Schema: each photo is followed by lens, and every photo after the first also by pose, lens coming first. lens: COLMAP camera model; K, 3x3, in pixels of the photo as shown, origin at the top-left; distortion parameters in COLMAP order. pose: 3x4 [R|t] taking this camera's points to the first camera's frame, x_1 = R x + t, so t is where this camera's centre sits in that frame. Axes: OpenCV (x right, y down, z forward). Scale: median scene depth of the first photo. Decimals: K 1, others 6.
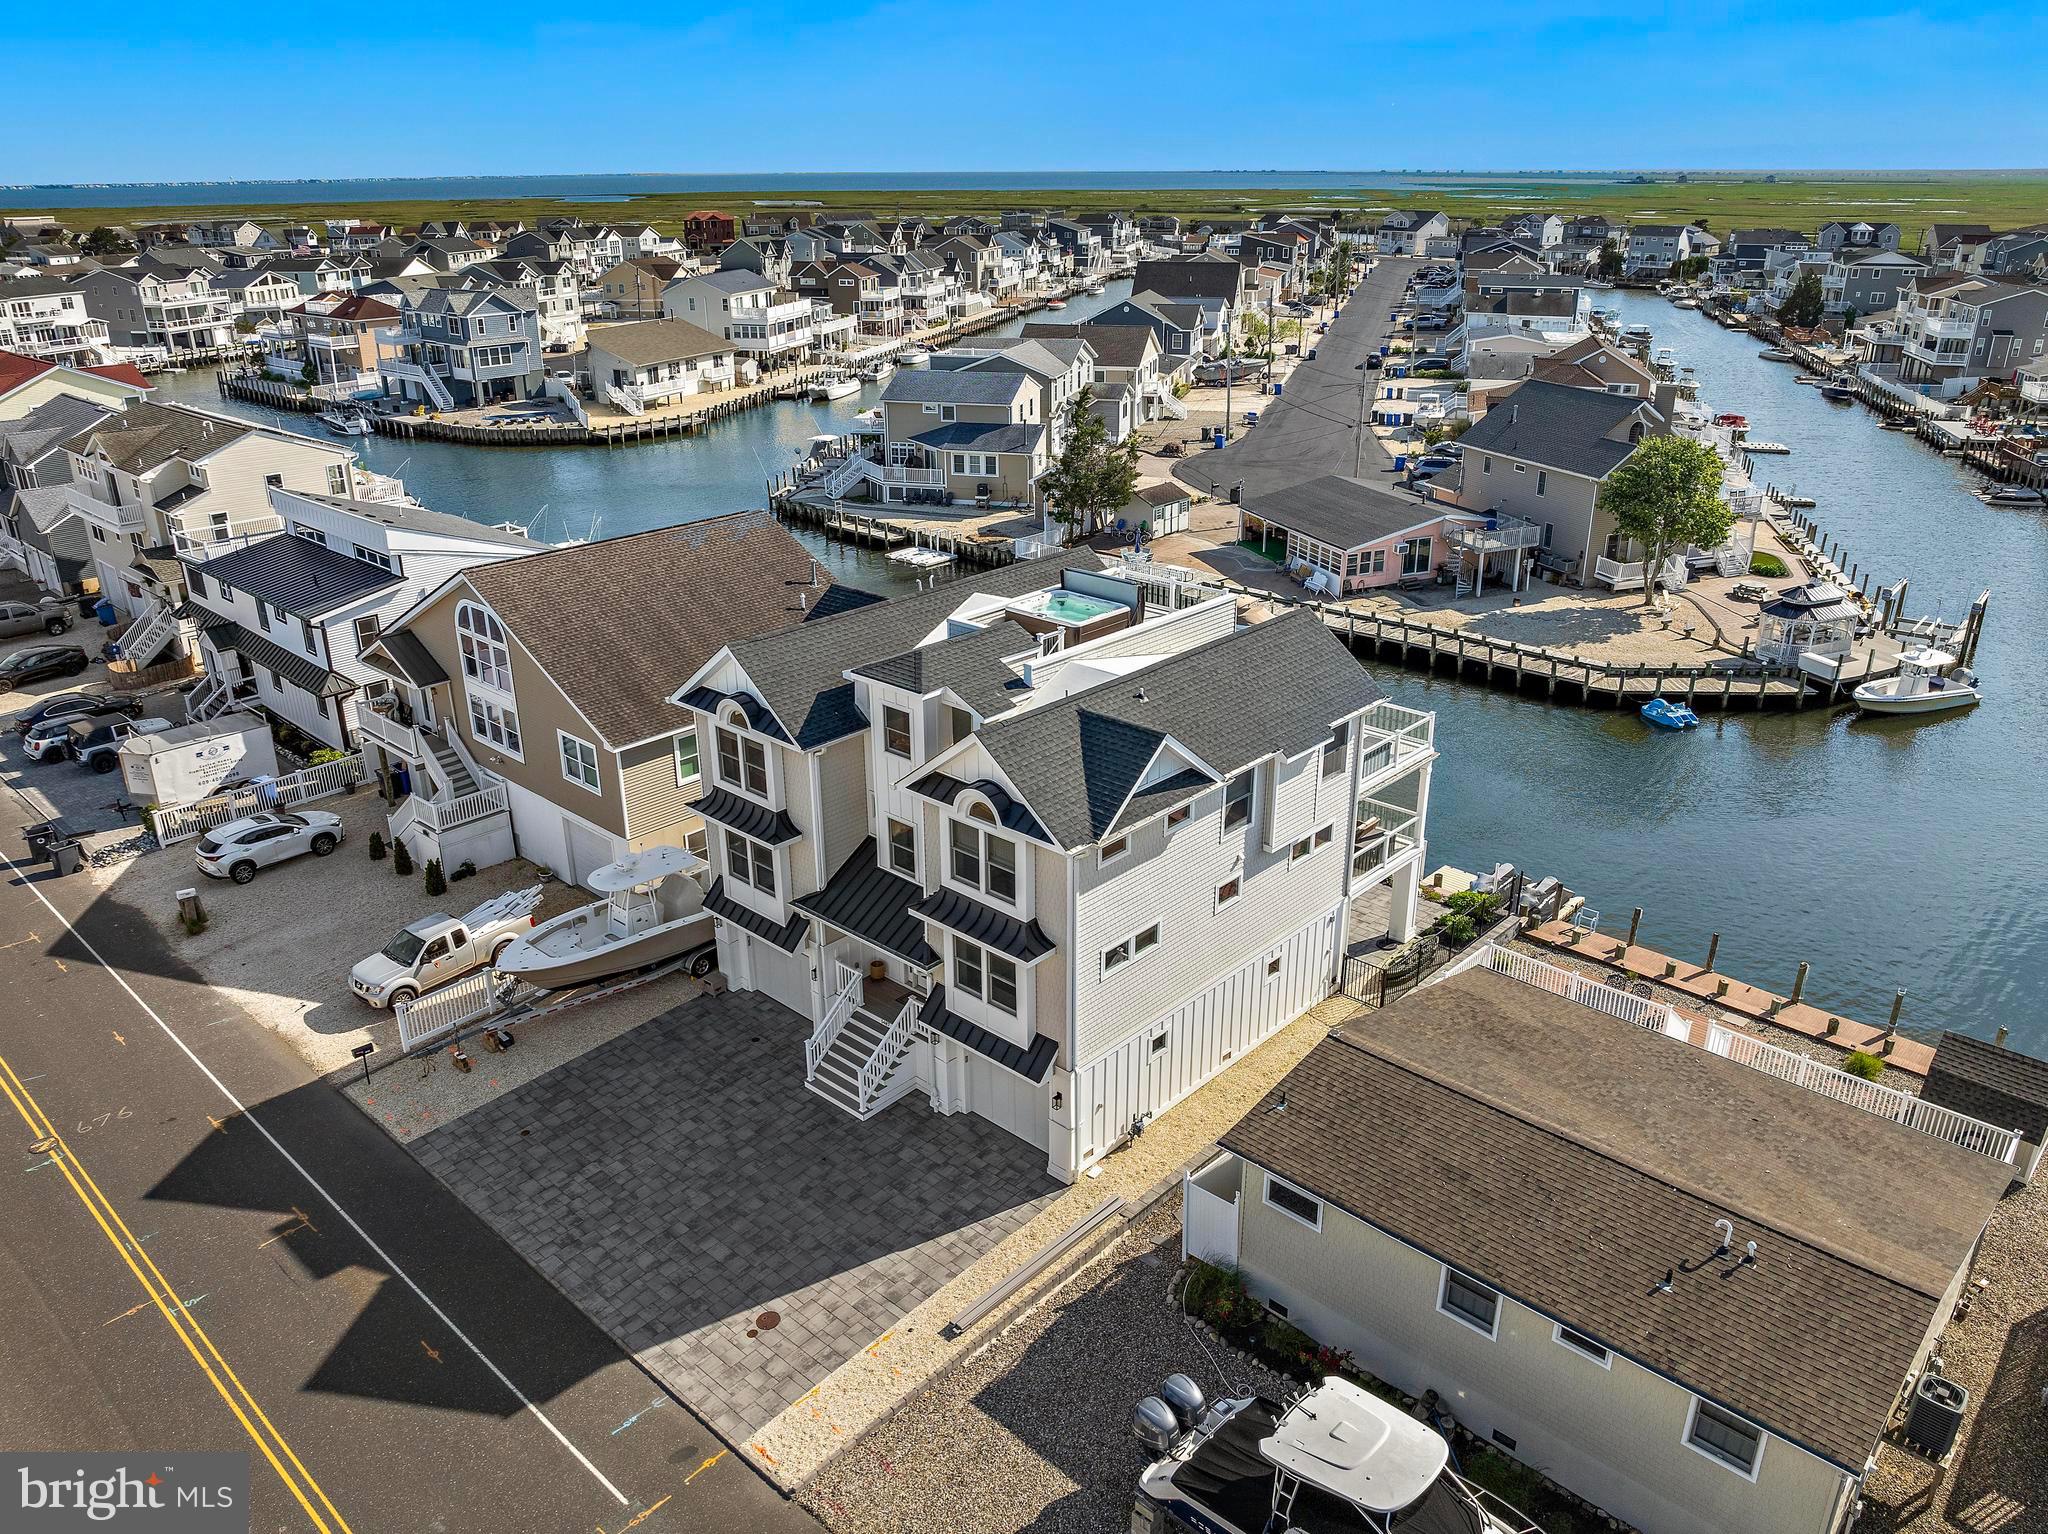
lens RADIAL K [[1449.4, 0, 1027.8], [0, 1449.4, 767.6], [0, 0, 1]] dist [-0.045097, 0.011695]
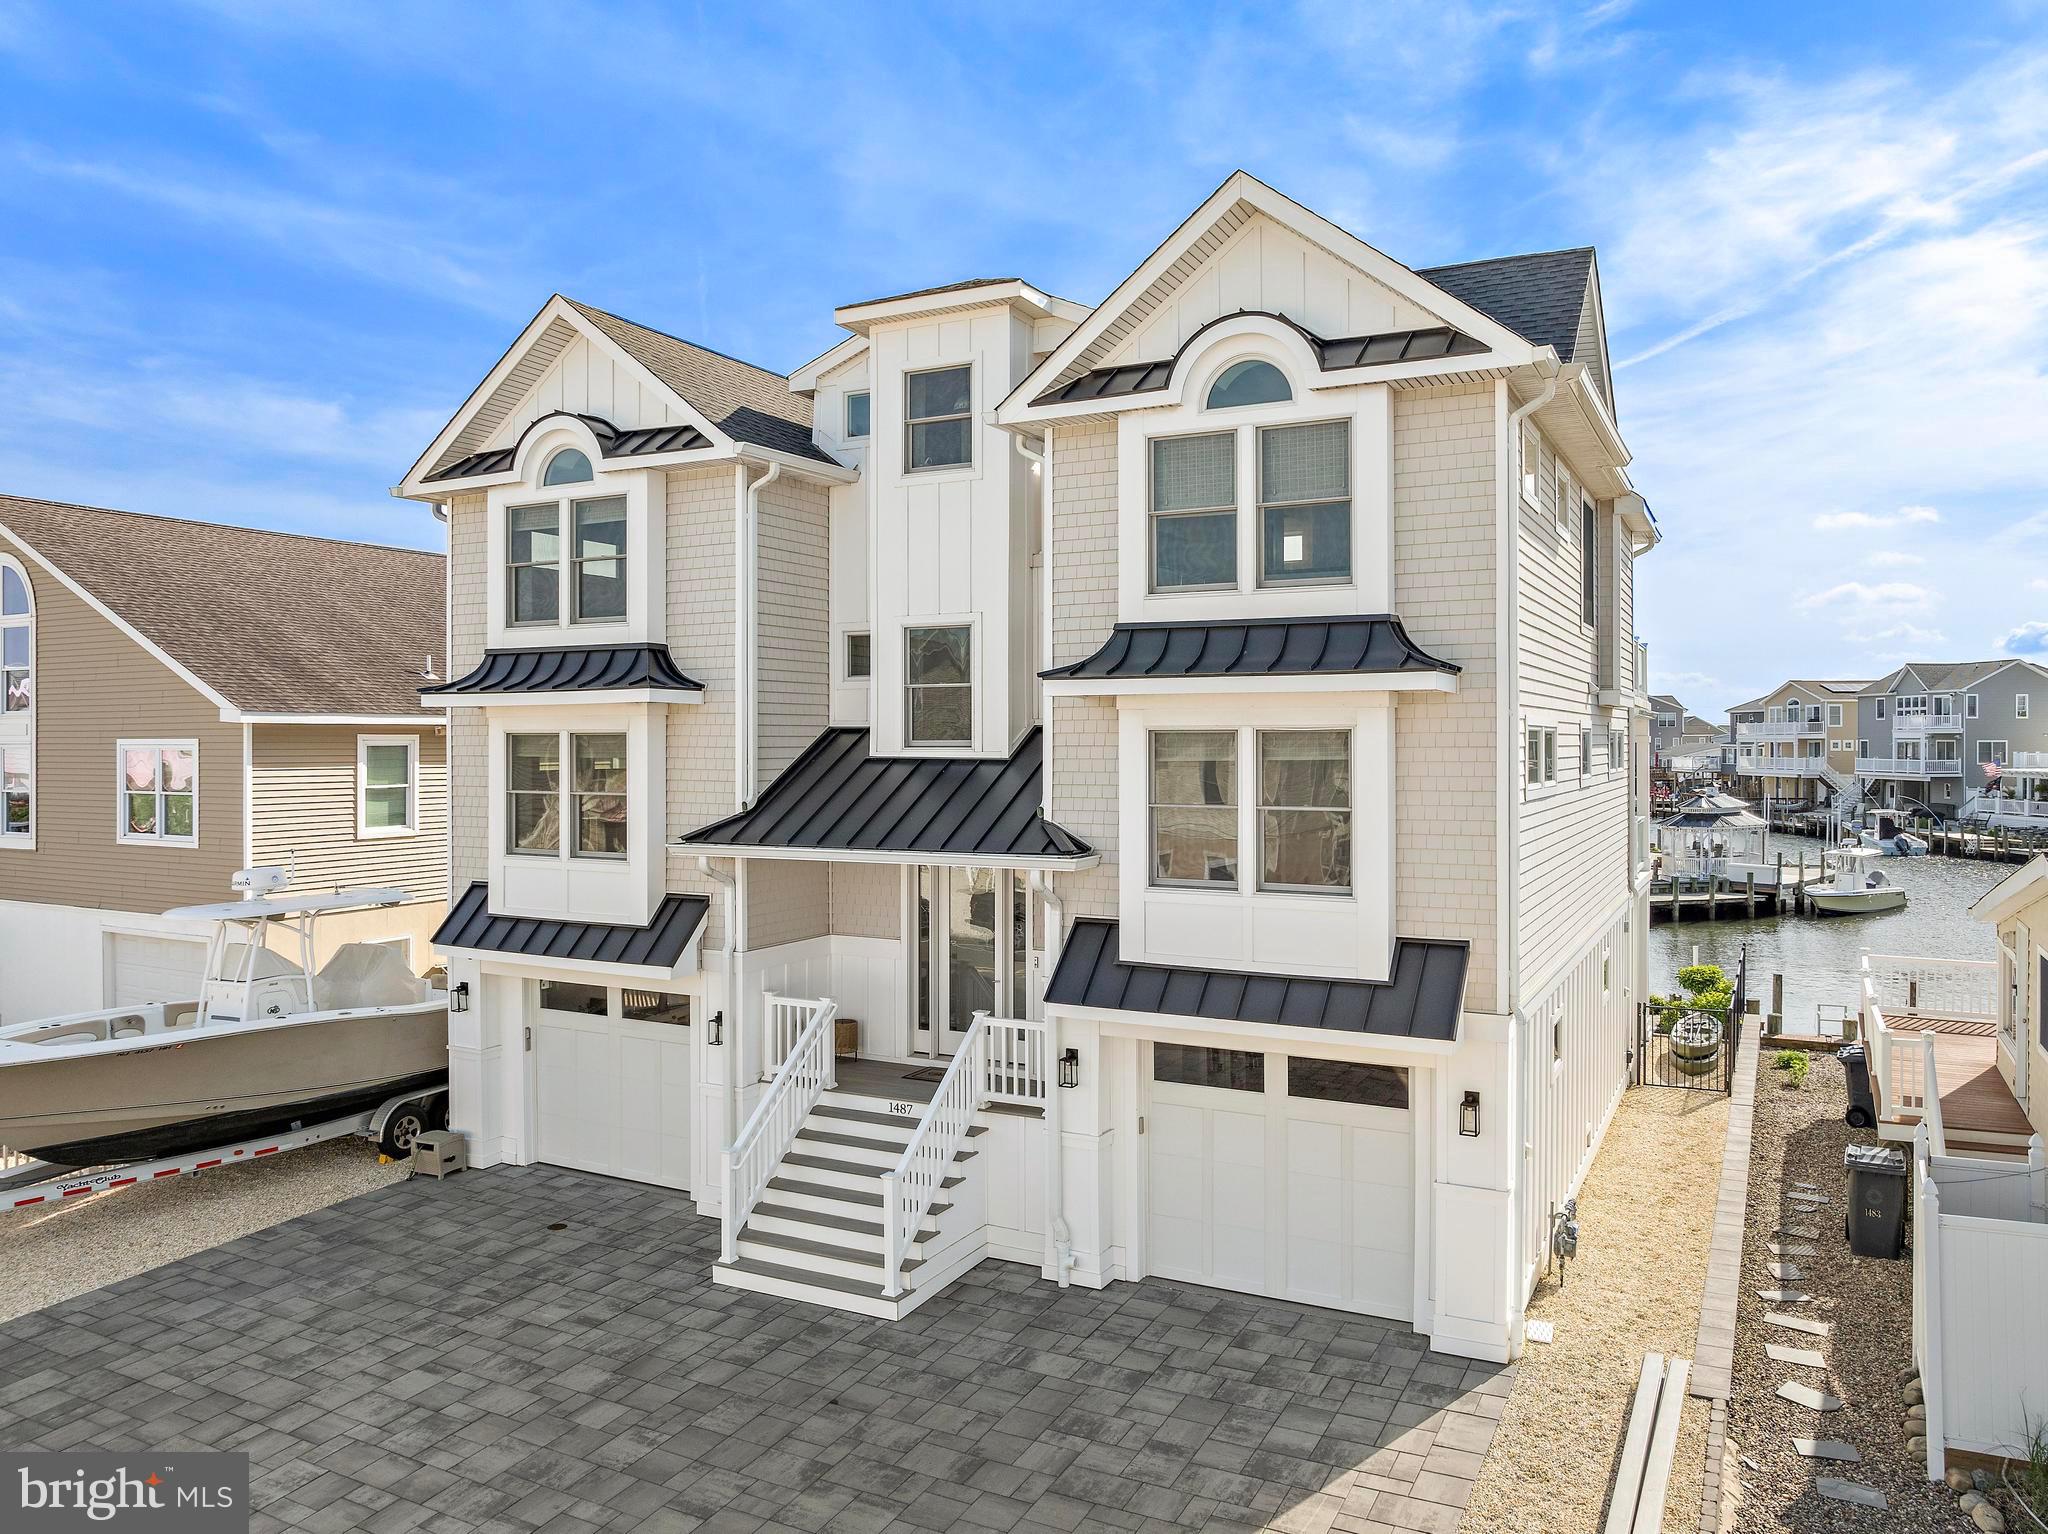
lens RADIAL K [[1449.4, 0, 1019.5], [0, 1449.4, 755.9], [0, 0, 1]] dist [-0.045097, 0.011695]
pose [[0.967265, -0.002182, 0.253760, -0.155132], [0.095276, 0.929933, -0.355172, 0.210660], [-0.235205, 0.367723, 0.899699, 0.507575]]
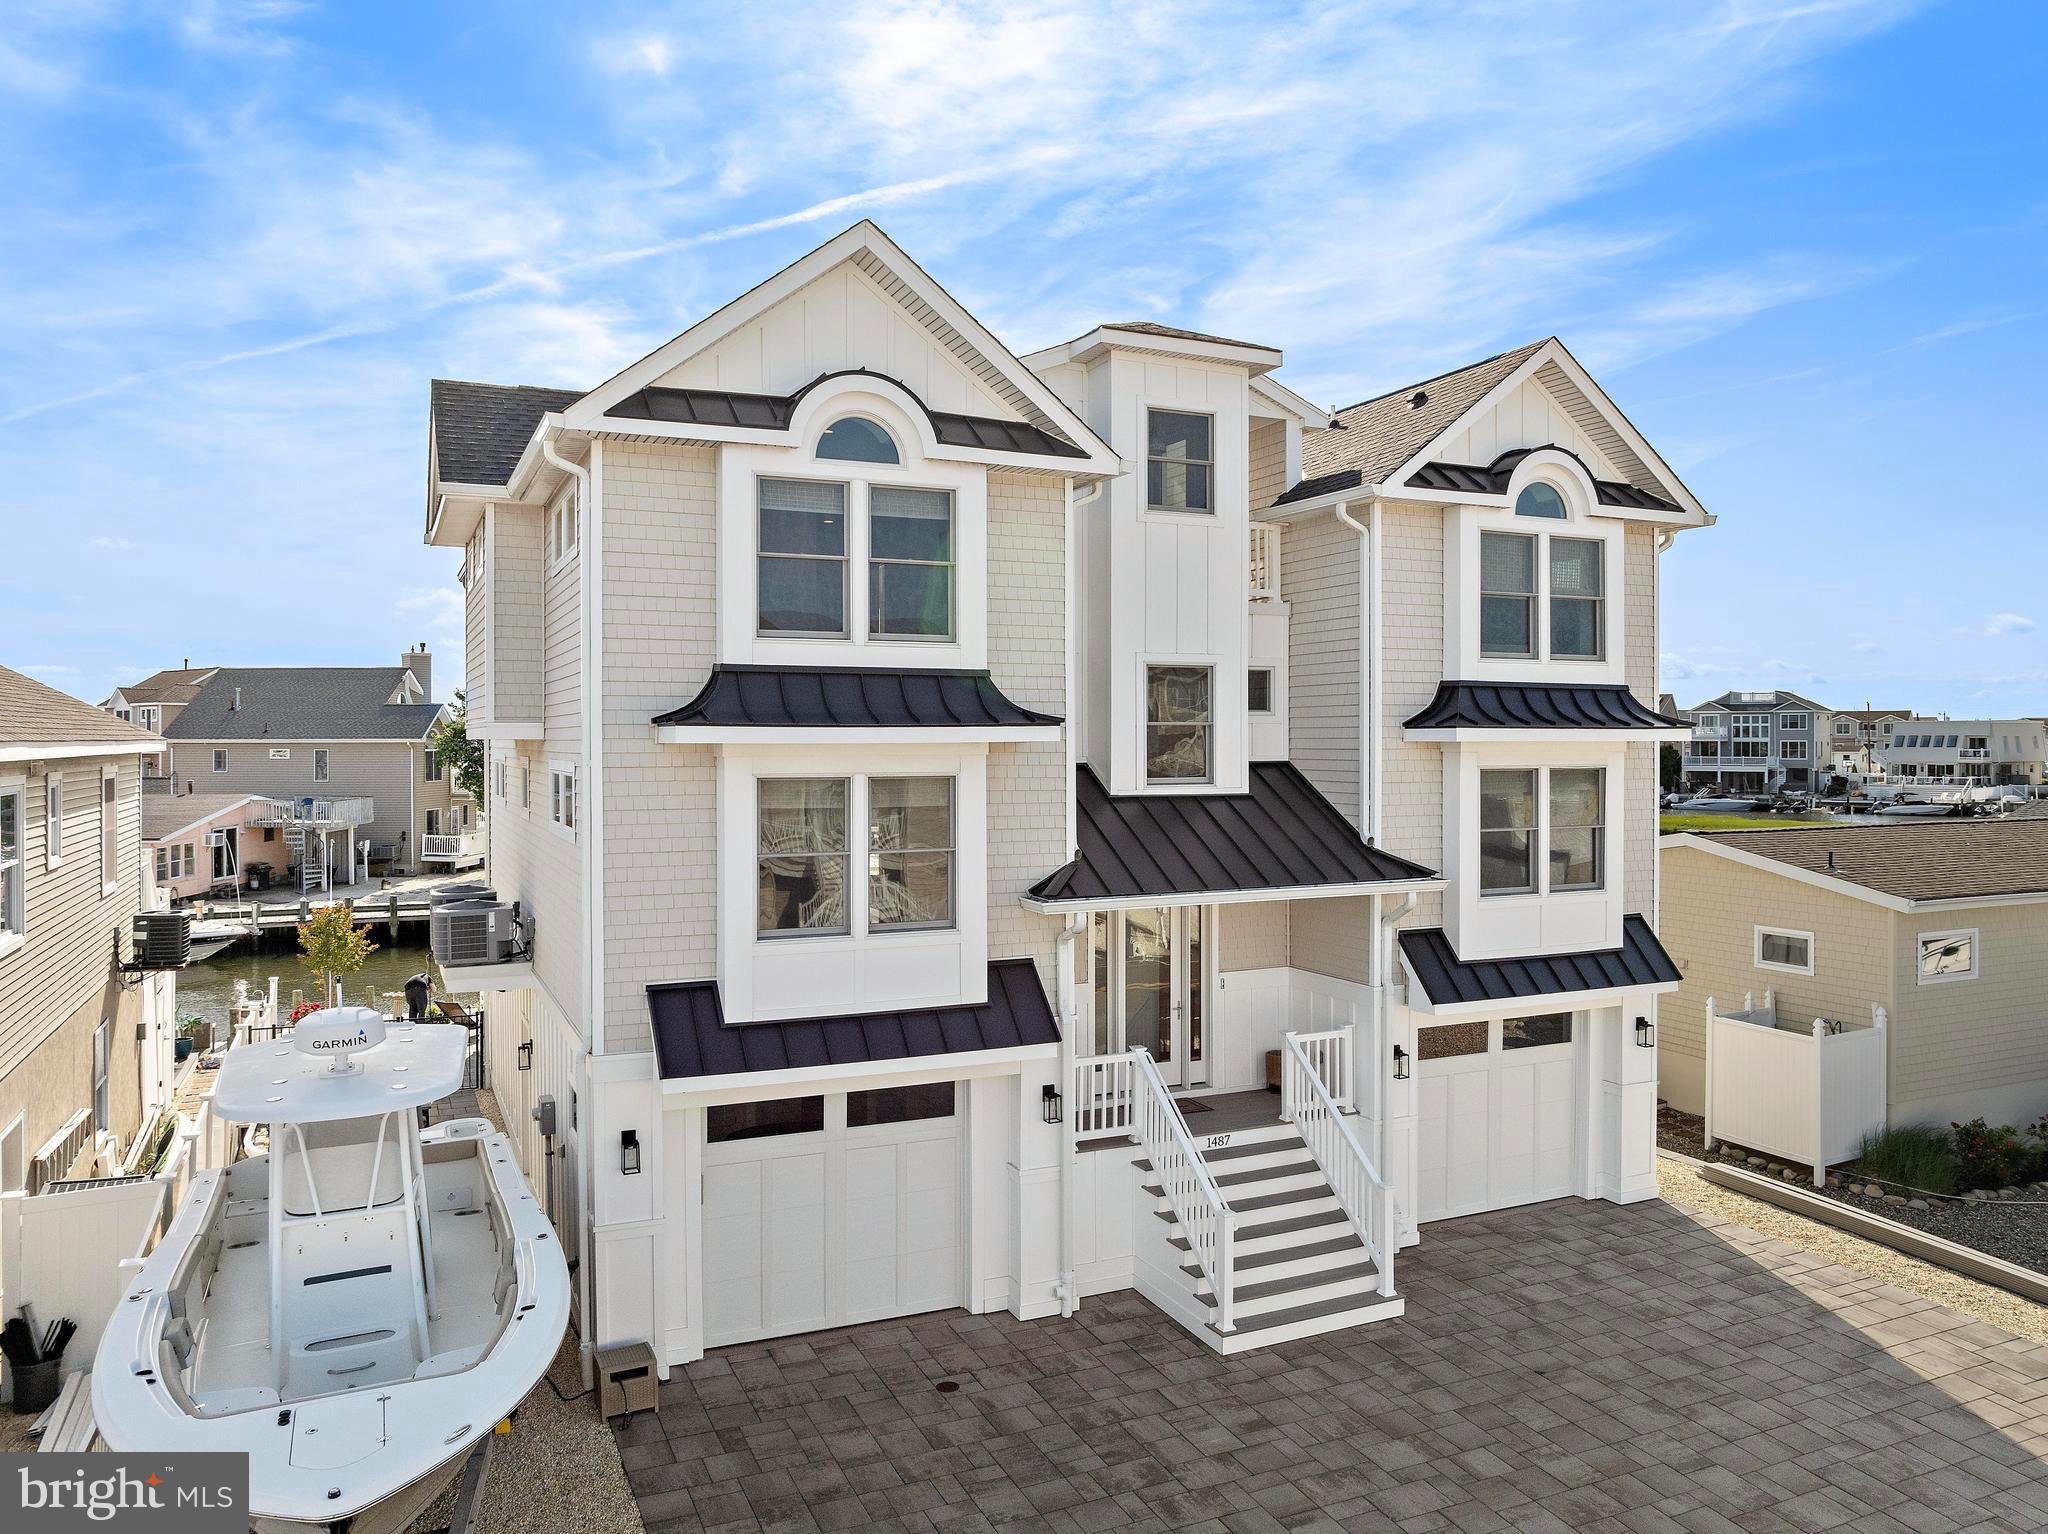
lens RADIAL K [[1449.4, 0, 1026.0], [0, 1449.4, 747.2], [0, 0, 1]] dist [-0.045097, 0.011695]
pose [[0.392839, 0.001585, 0.919606, -0.468533], [0.350552, 0.924234, -0.151342, 0.100370], [-0.850171, 0.381823, 0.362520, 0.758186]]
